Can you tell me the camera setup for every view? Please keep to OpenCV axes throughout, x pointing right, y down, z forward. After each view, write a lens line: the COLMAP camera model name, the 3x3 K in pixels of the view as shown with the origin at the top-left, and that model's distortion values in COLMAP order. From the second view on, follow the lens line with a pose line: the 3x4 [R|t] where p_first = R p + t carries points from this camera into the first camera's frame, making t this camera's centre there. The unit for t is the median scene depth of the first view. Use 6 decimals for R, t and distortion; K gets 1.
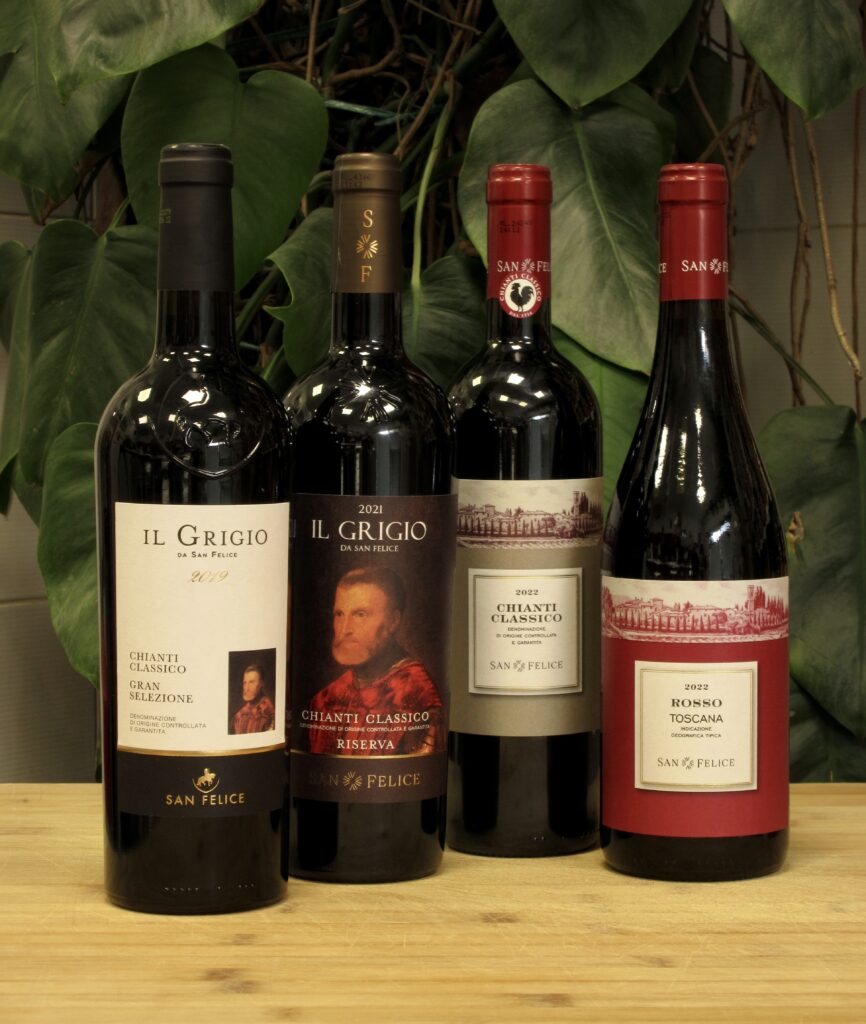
lens RADIAL K [[2462.4, 0, 433.0], [0, 2462.4, 512.0], [0, 0, 1]] dist [0.008742, -0.109291]
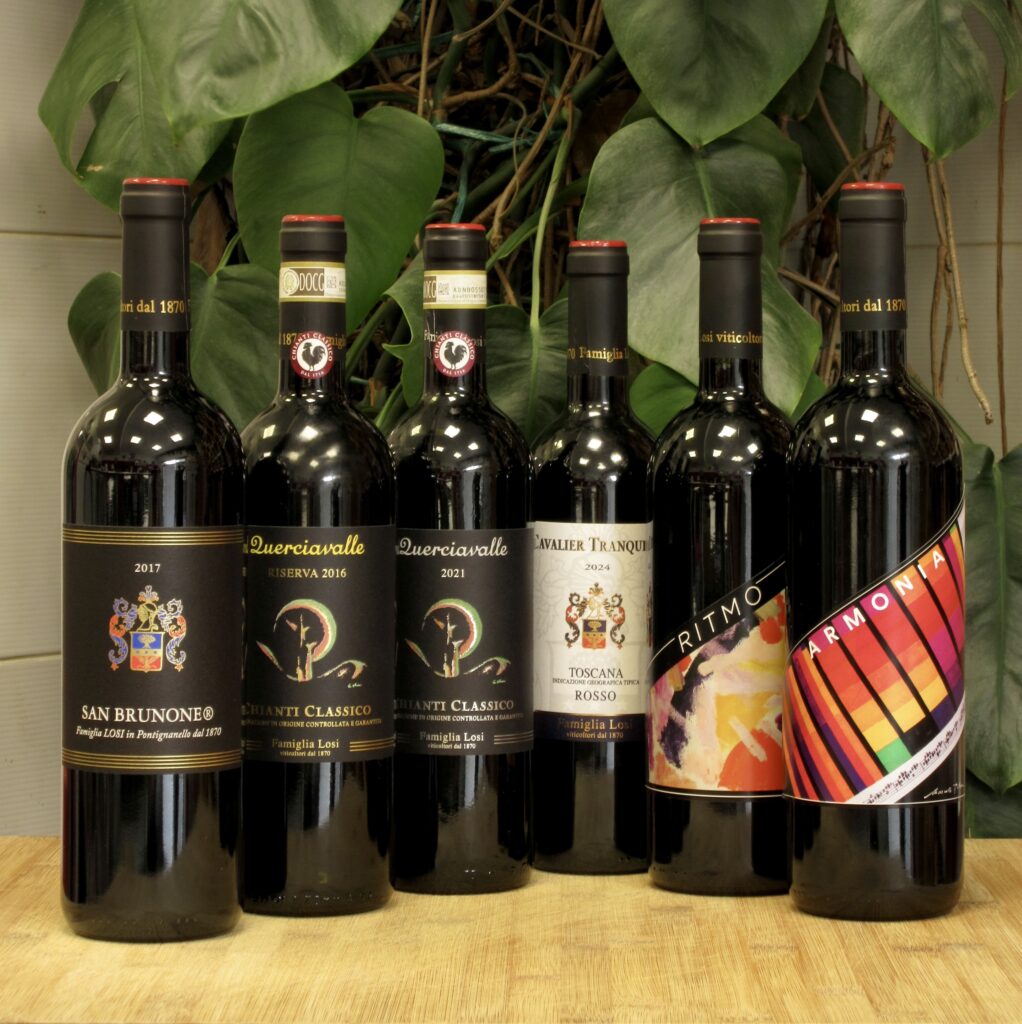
lens RADIAL K [[2892.0, 0, 511.0], [0, 2892.0, 512.0], [0, 0, 1]] dist [0.043549, -0.442930]
pose [[0.999938, -0.000292, -0.011160, -0.003403], [0.000183, 0.999952, -0.009750, -0.007155], [0.011163, 0.009747, 0.999890, -0.143648]]
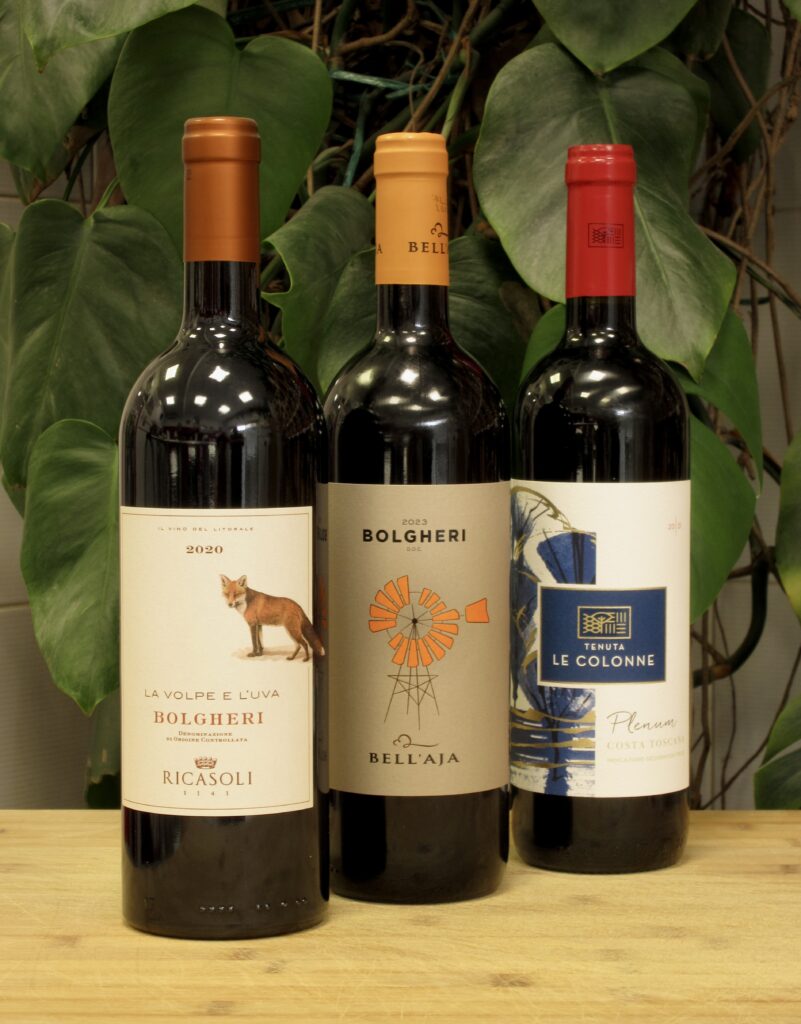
lens RADIAL K [[2488.7, 0, 405.0], [0, 2488.7, 535.5], [0, 0, 1]] dist [-0.013245, 0.355450]
pose [[0.999704, -0.002061, -0.024230, 0.006910], [0.002394, 0.999903, 0.013697, -0.005007], [0.024200, -0.013751, 0.999613, 0.067384]]
